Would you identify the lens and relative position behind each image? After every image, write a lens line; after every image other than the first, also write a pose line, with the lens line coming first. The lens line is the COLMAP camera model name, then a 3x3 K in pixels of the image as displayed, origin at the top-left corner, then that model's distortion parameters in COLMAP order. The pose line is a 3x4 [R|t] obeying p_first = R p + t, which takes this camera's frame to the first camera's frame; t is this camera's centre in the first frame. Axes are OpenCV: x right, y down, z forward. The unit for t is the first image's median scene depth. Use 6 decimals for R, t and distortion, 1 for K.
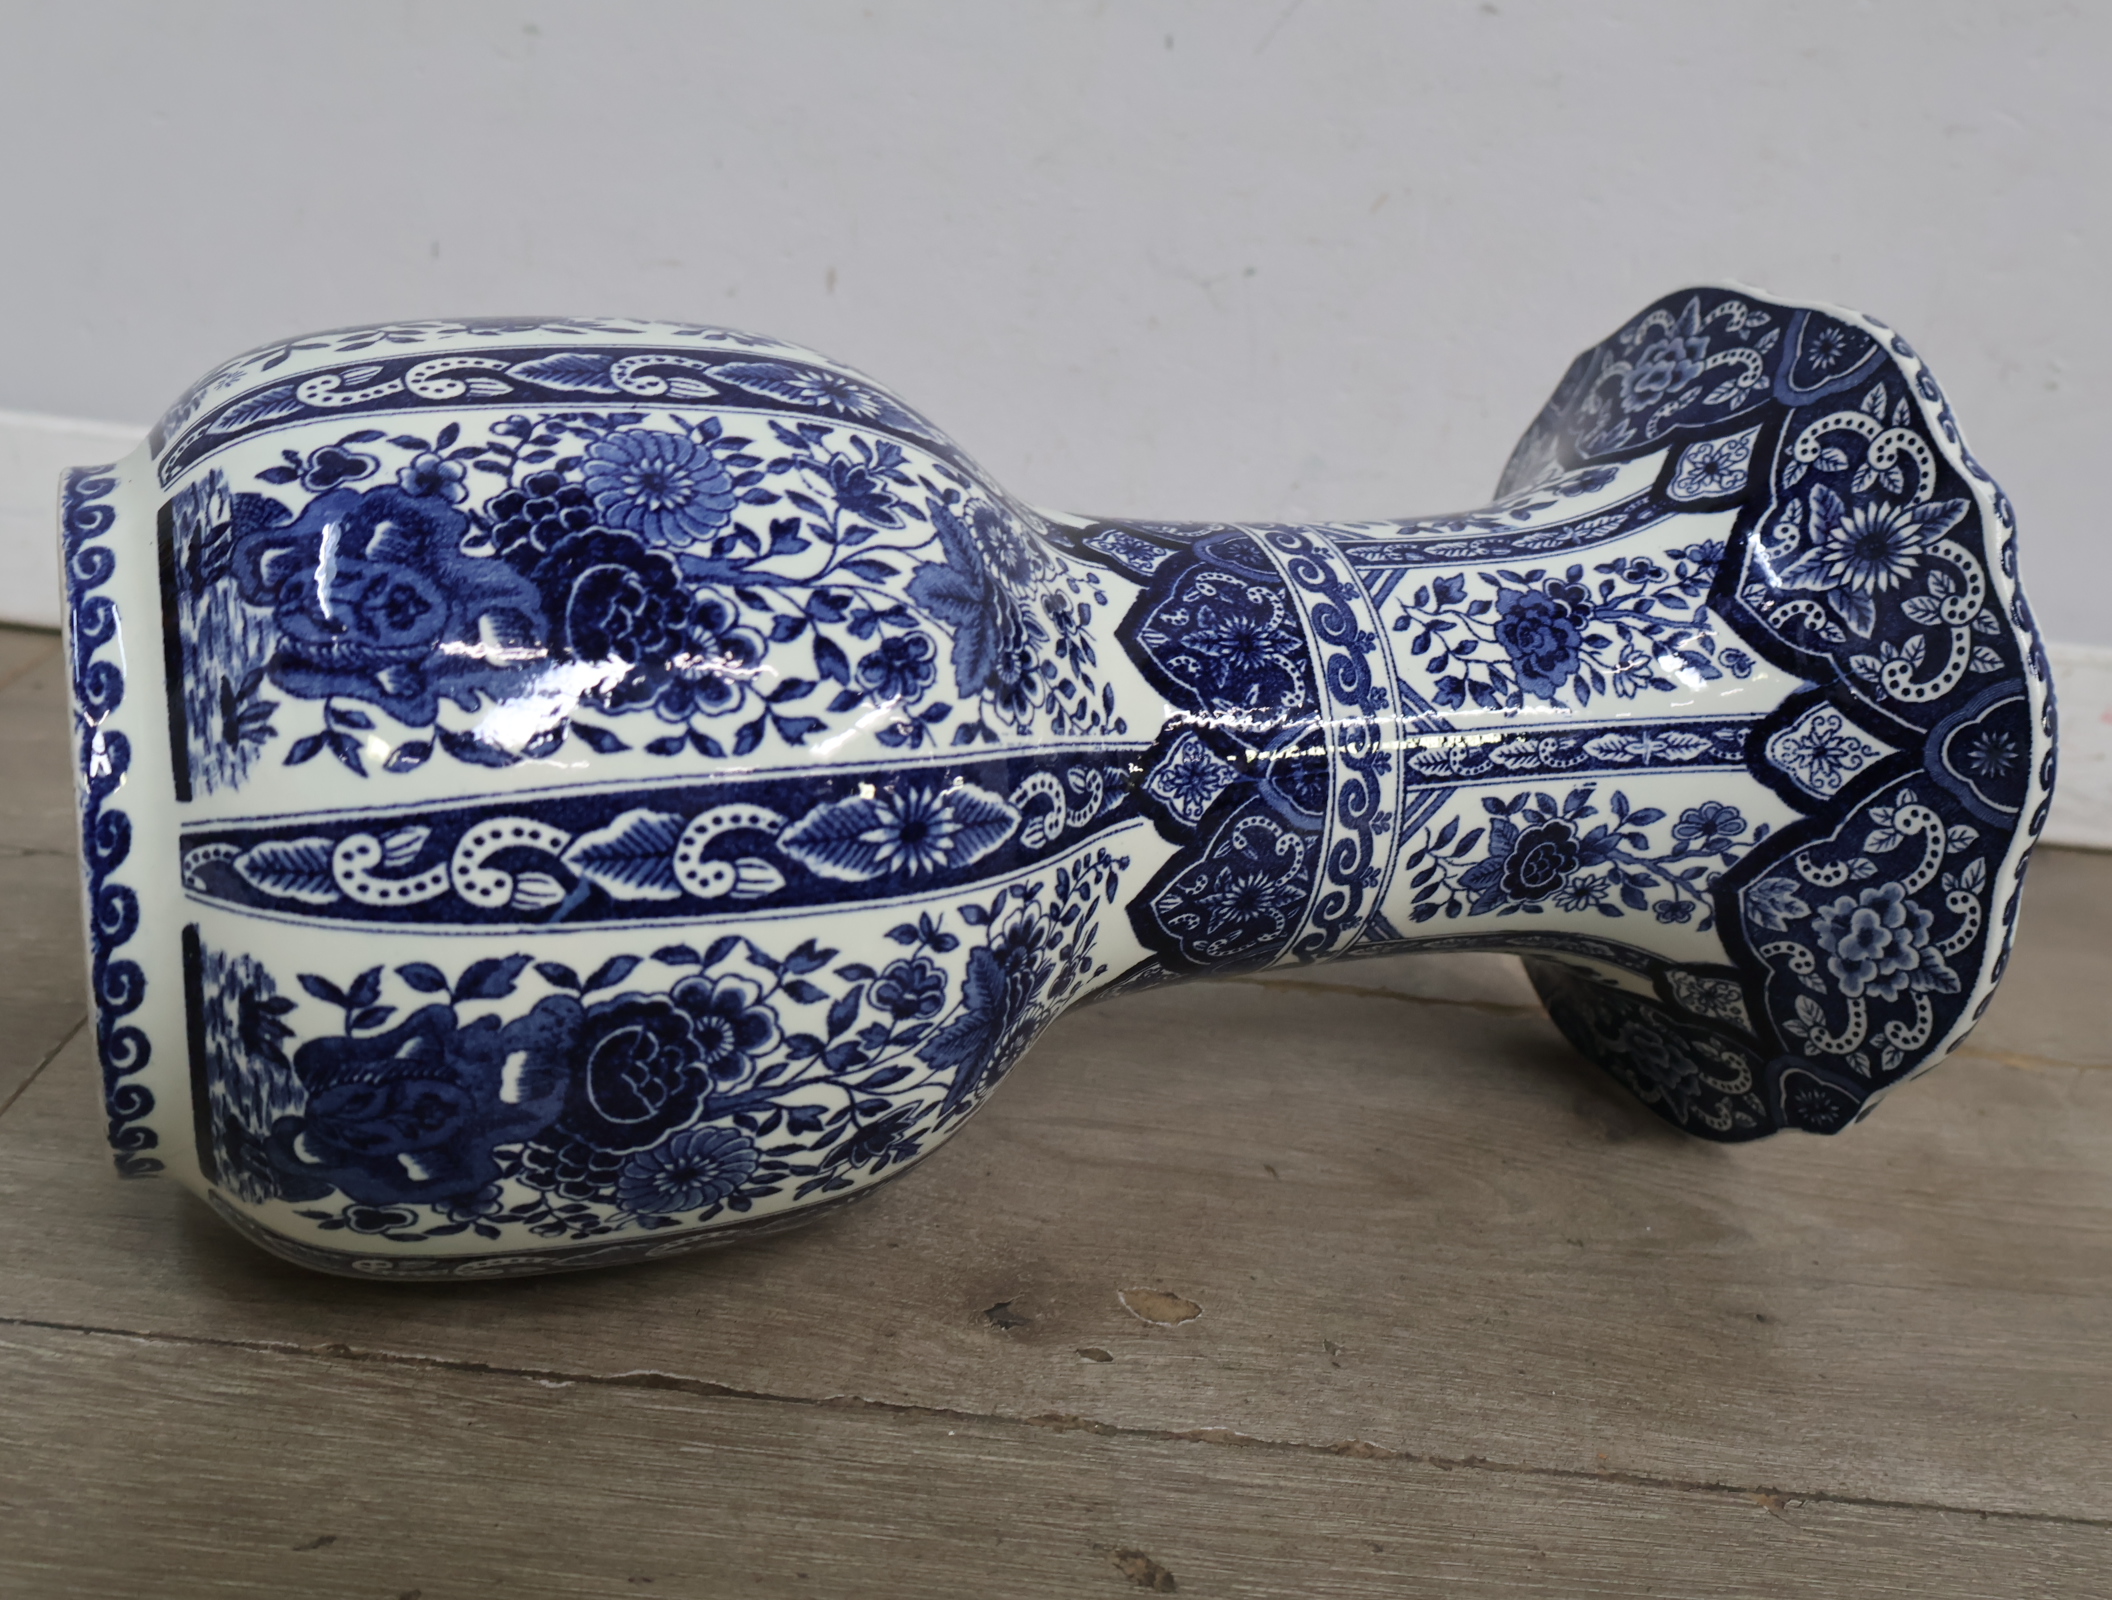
lens RADIAL K [[2193.7, 0, 1058.0], [0, 2193.7, 769.3], [0, 0, 1]] dist [0.011178, 0.000000]
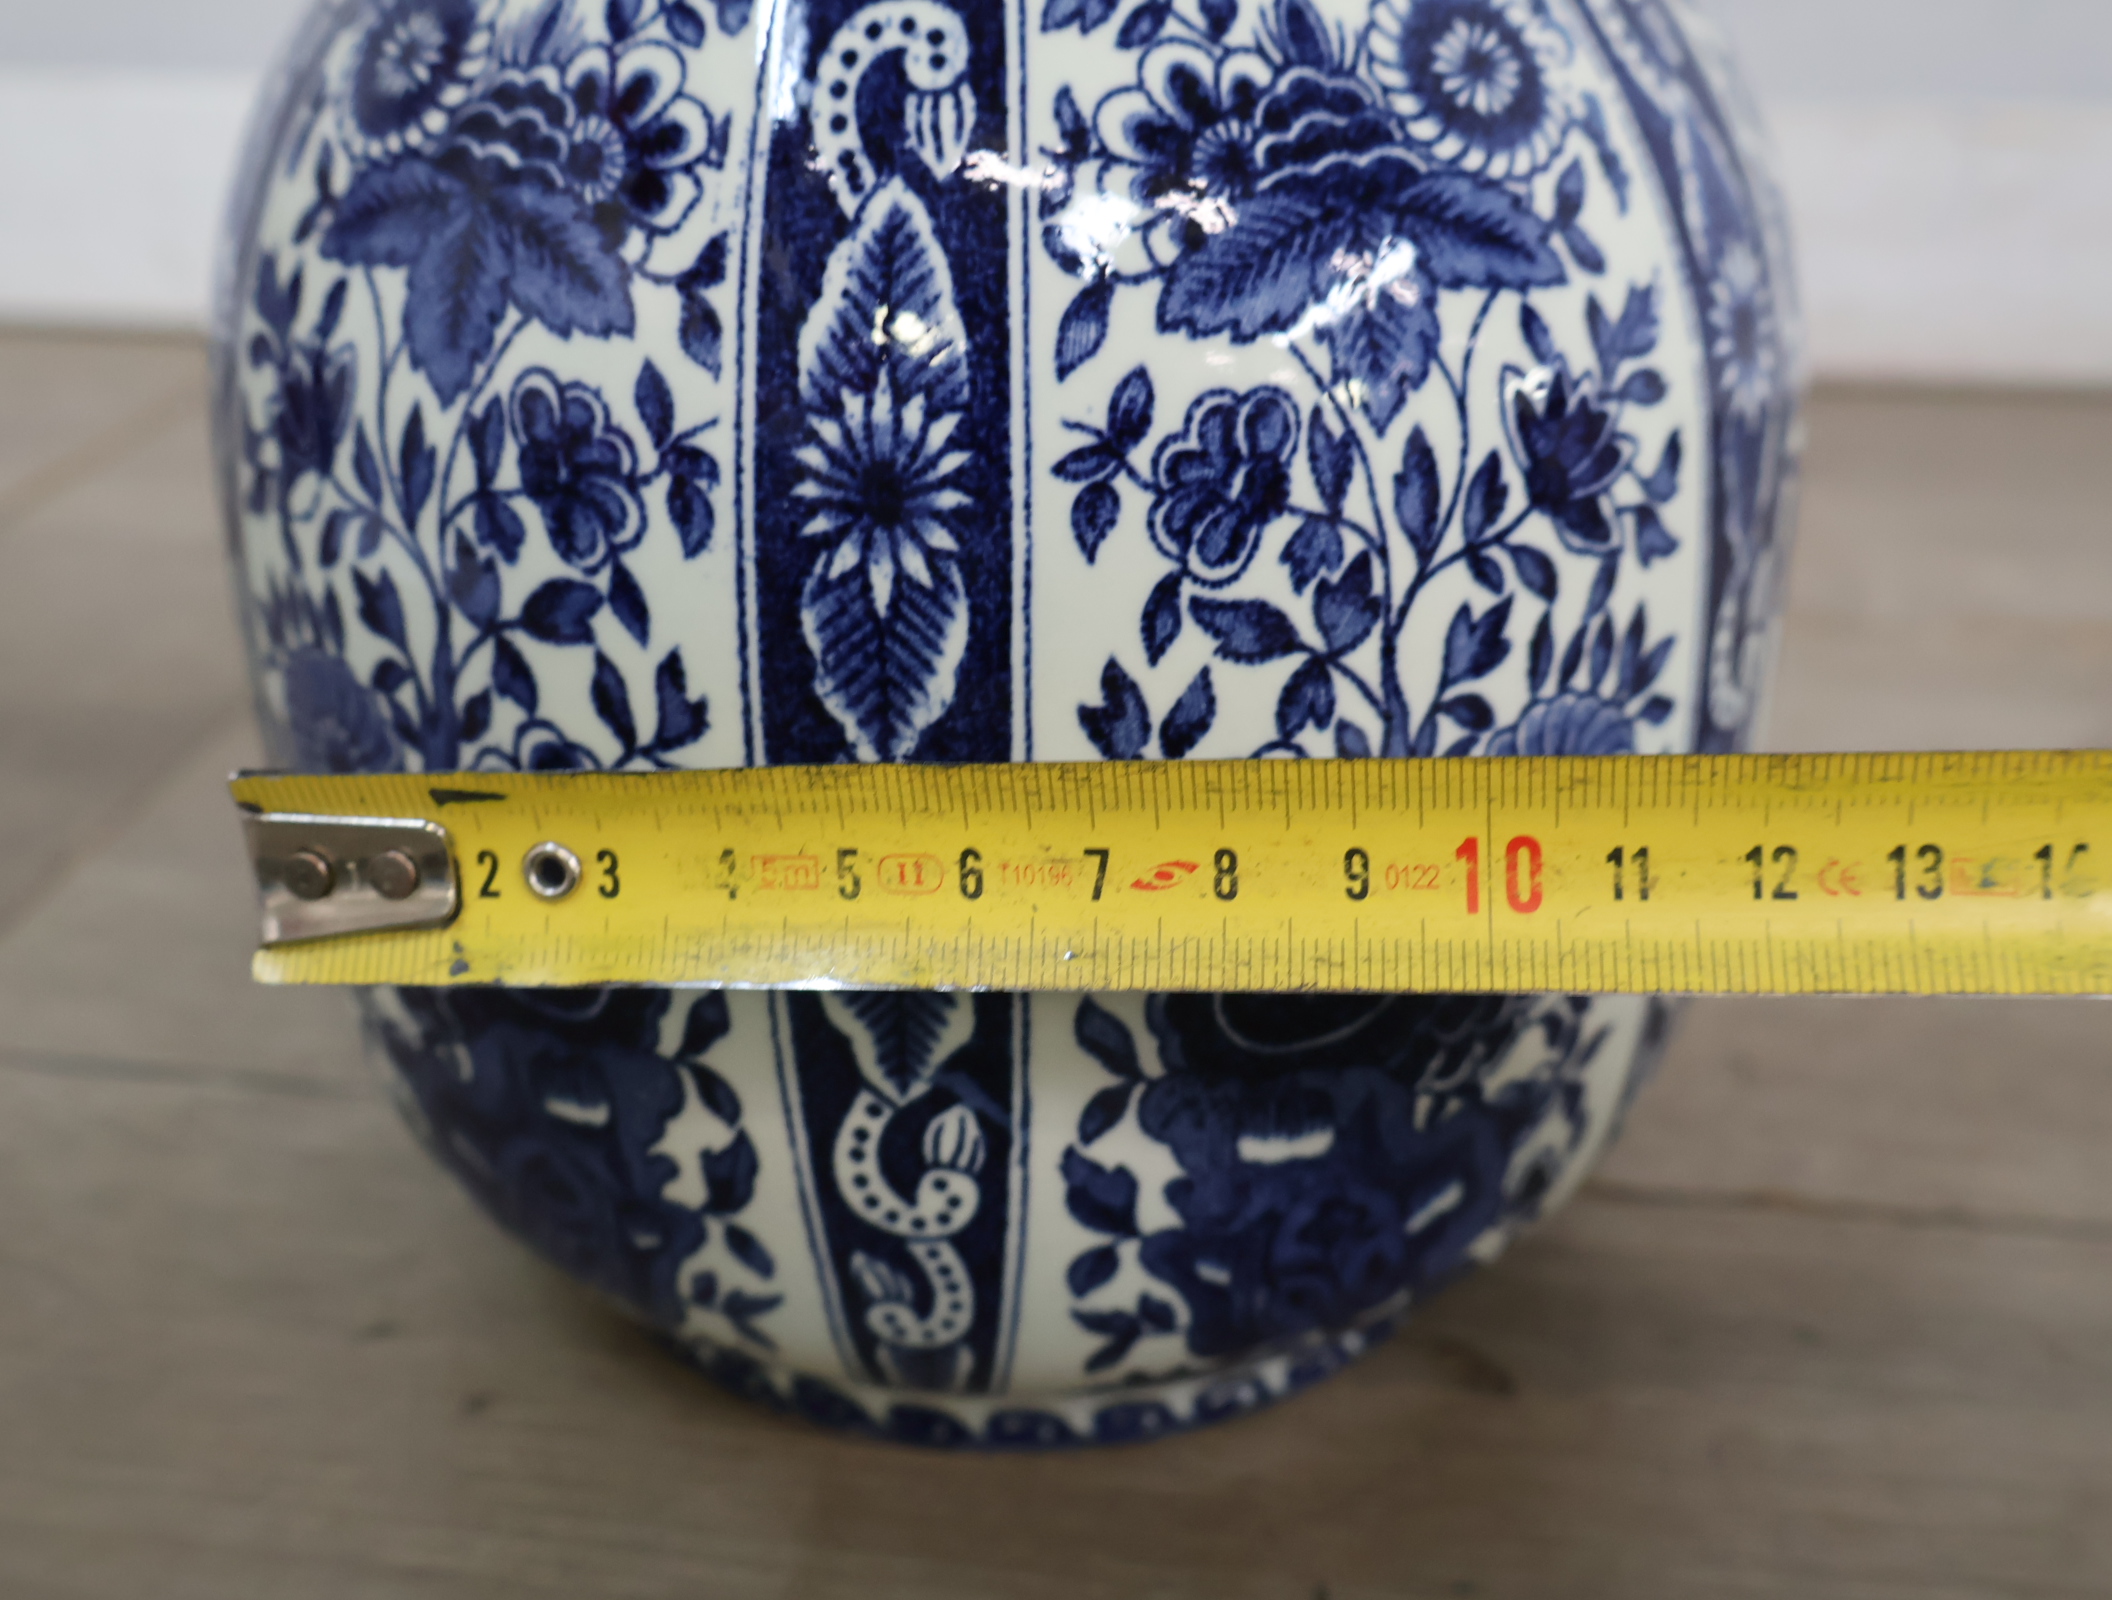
lens RADIAL K [[2193.7, 0, 1095.0], [0, 2193.7, 793.2], [0, 0, 1]] dist [0.011178, 0.000000]
pose [[-0.015148, -0.645539, -0.763577, 0.258299], [0.981070, 0.137855, -0.136007, 0.147763], [0.193061, -0.751183, 0.631230, 0.636951]]
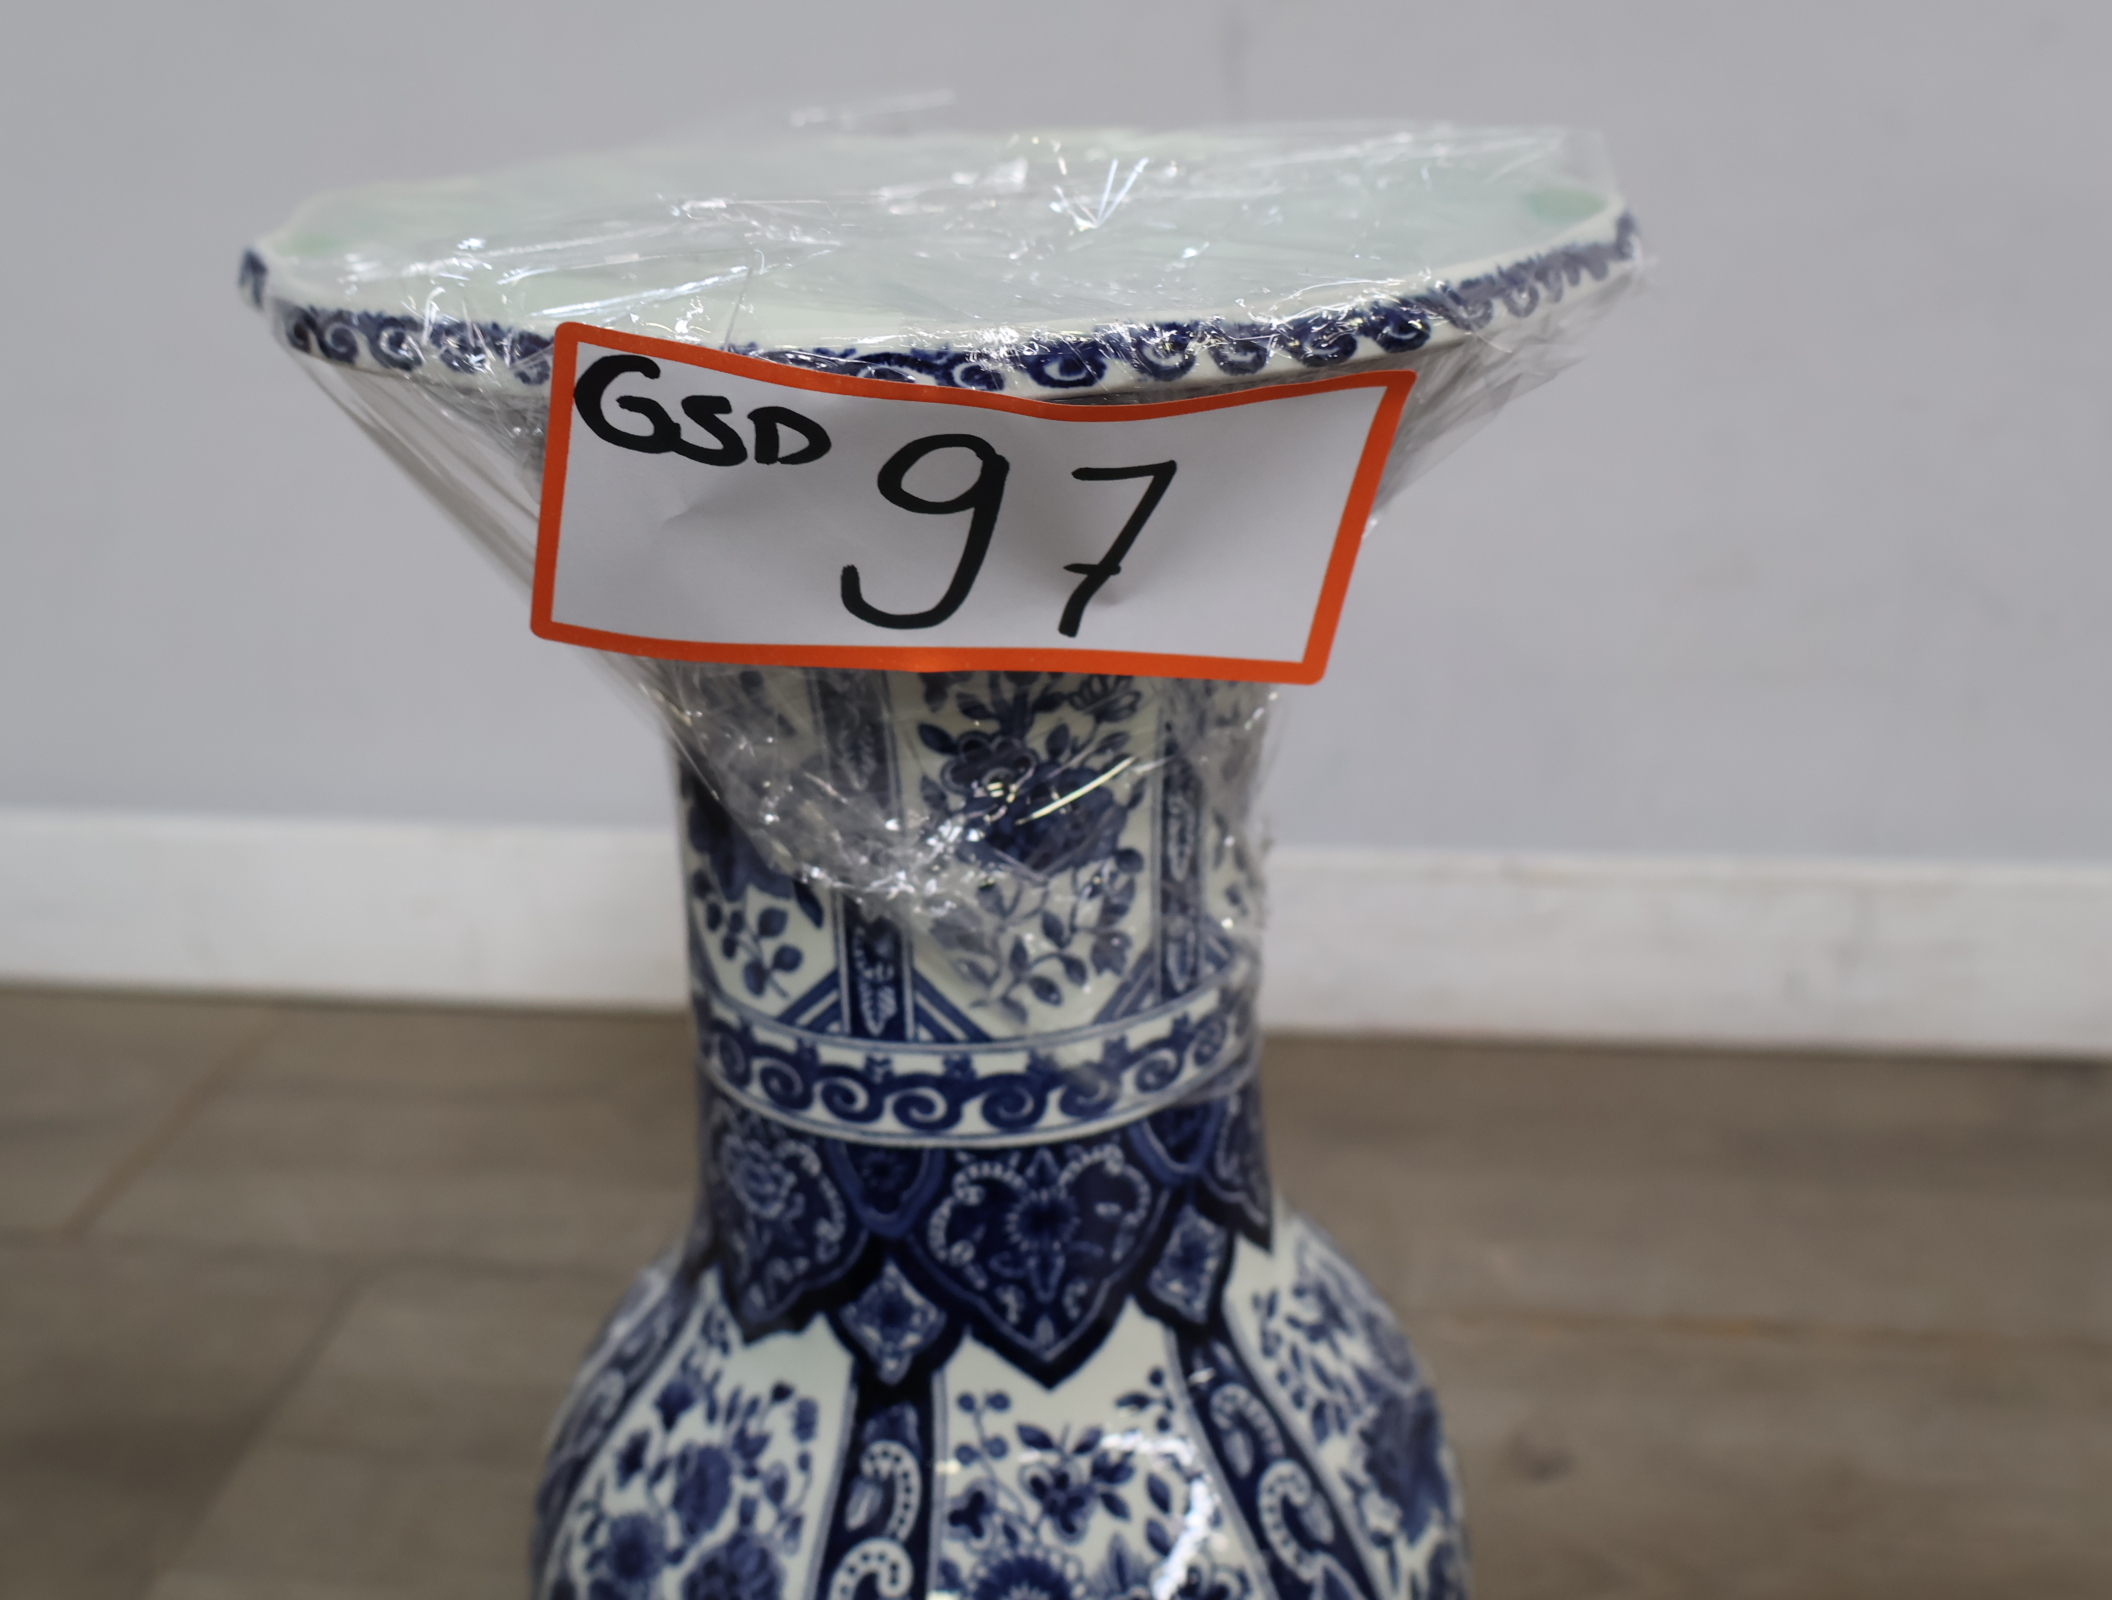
lens RADIAL K [[2193.7, 0, 1058.7], [0, 2193.7, 782.3], [0, 0, 1]] dist [0.011178, 0.000000]
pose [[0.255259, -0.768444, -0.586802, 0.792103], [0.775722, -0.199510, 0.598708, -0.584333], [-0.577146, -0.608021, 0.545172, 0.768902]]
